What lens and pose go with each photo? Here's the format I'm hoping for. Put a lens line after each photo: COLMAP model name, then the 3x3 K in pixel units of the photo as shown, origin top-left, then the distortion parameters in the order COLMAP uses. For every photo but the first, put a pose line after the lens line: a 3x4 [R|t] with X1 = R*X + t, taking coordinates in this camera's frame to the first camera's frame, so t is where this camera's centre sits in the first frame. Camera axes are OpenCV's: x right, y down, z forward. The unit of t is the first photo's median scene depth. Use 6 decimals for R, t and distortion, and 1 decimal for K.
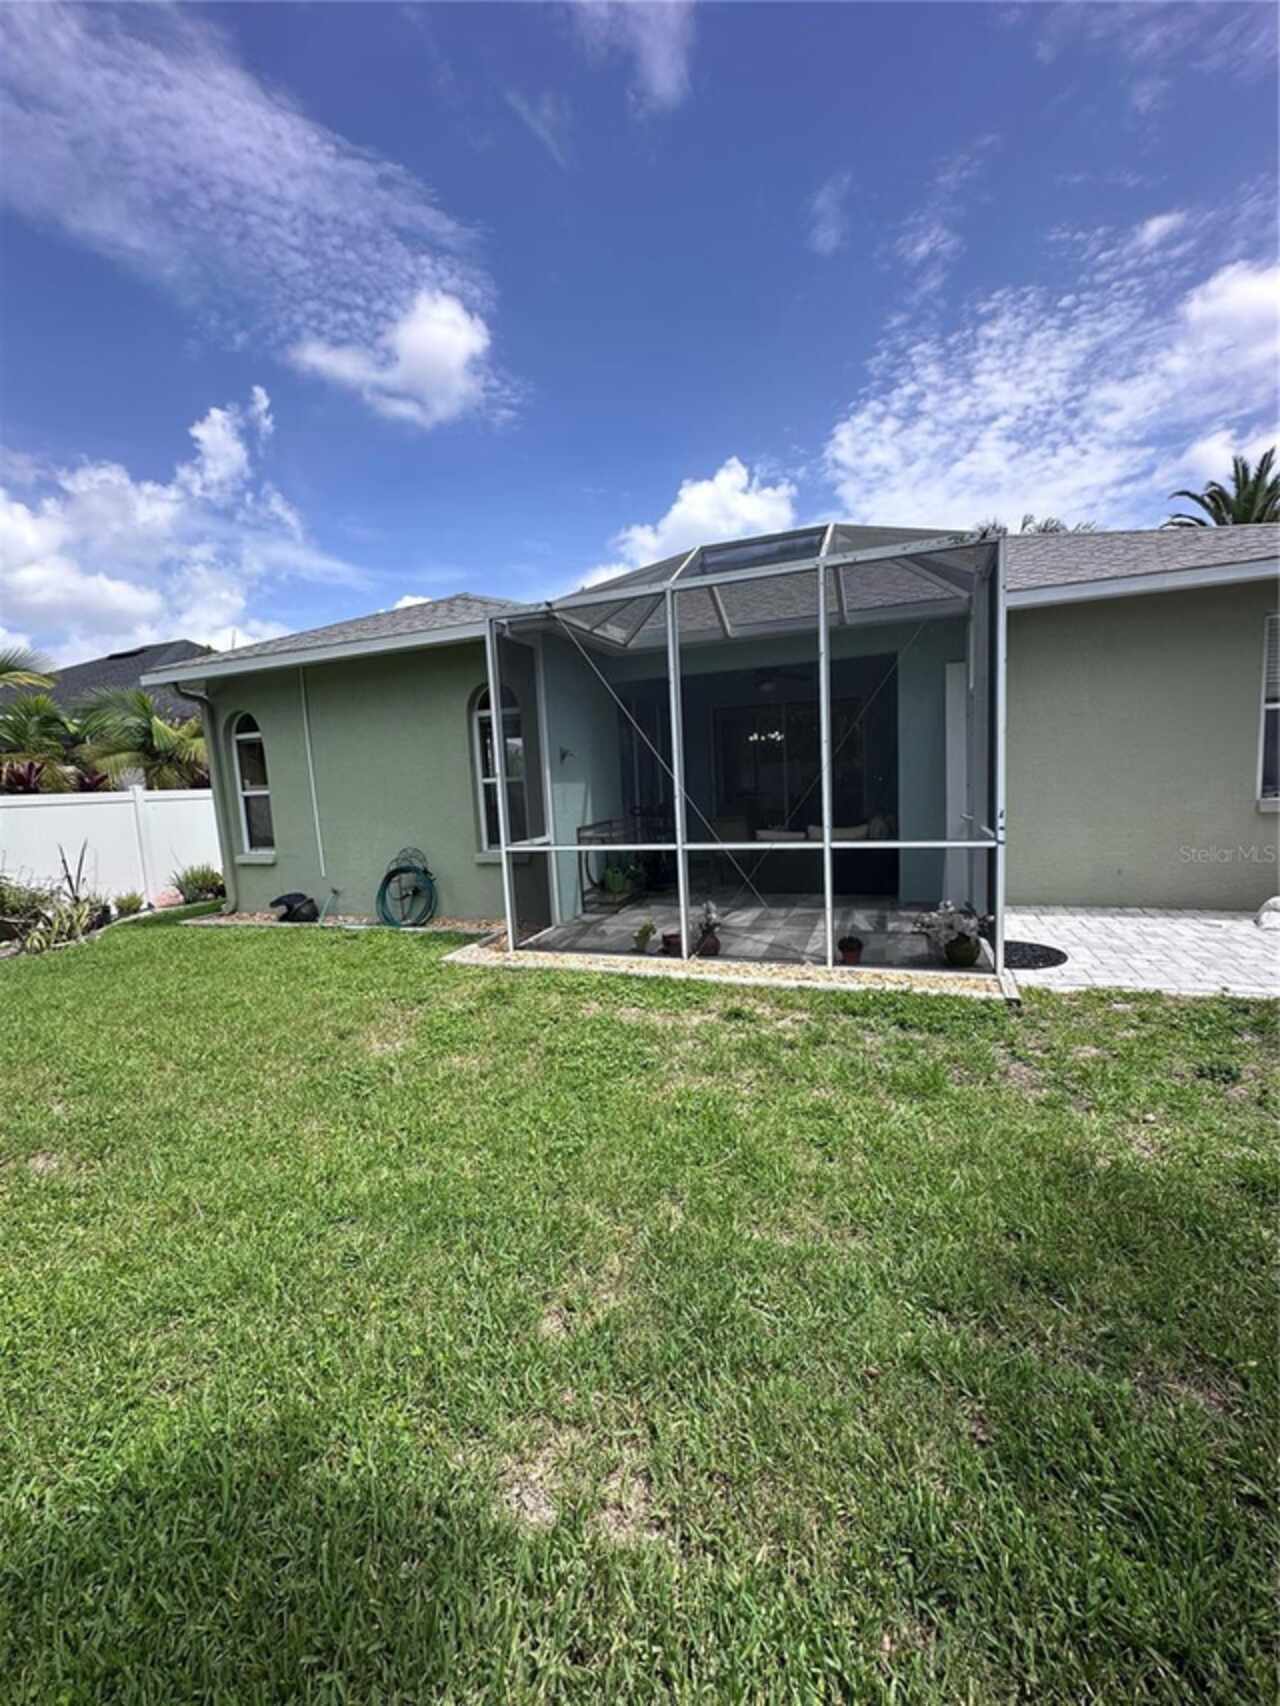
lens RADIAL K [[683.9, 0, 637.4], [0, 683.9, 853.1], [0, 0, 1]] dist [-0.003649, 0.000633]
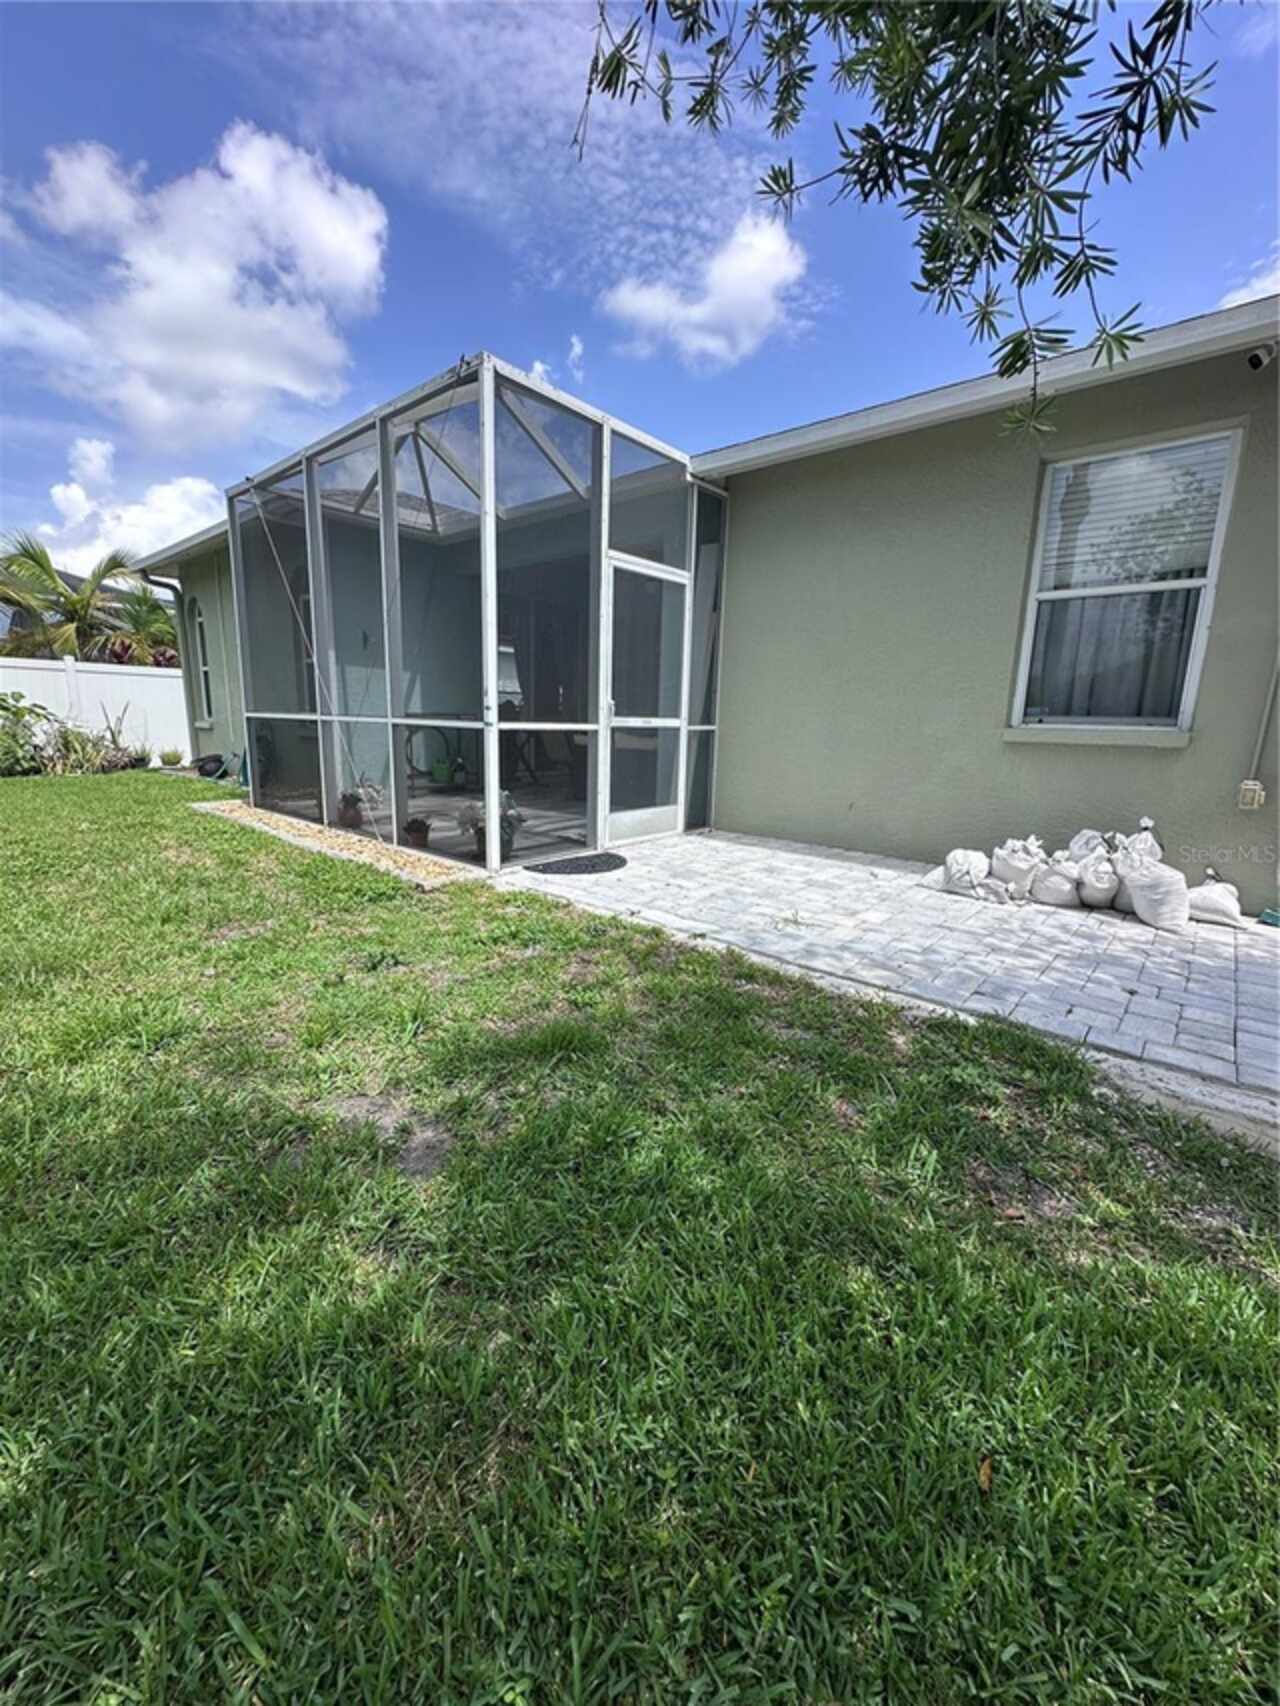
lens RADIAL K [[683.9, 0, 641.9], [0, 683.9, 849.8], [0, 0, 1]] dist [-0.003649, 0.000633]
pose [[0.936500, 0.137958, -0.322390, 0.785745], [-0.110758, 0.988668, 0.101336, 0.026480], [0.332717, -0.059194, 0.941167, 0.154724]]
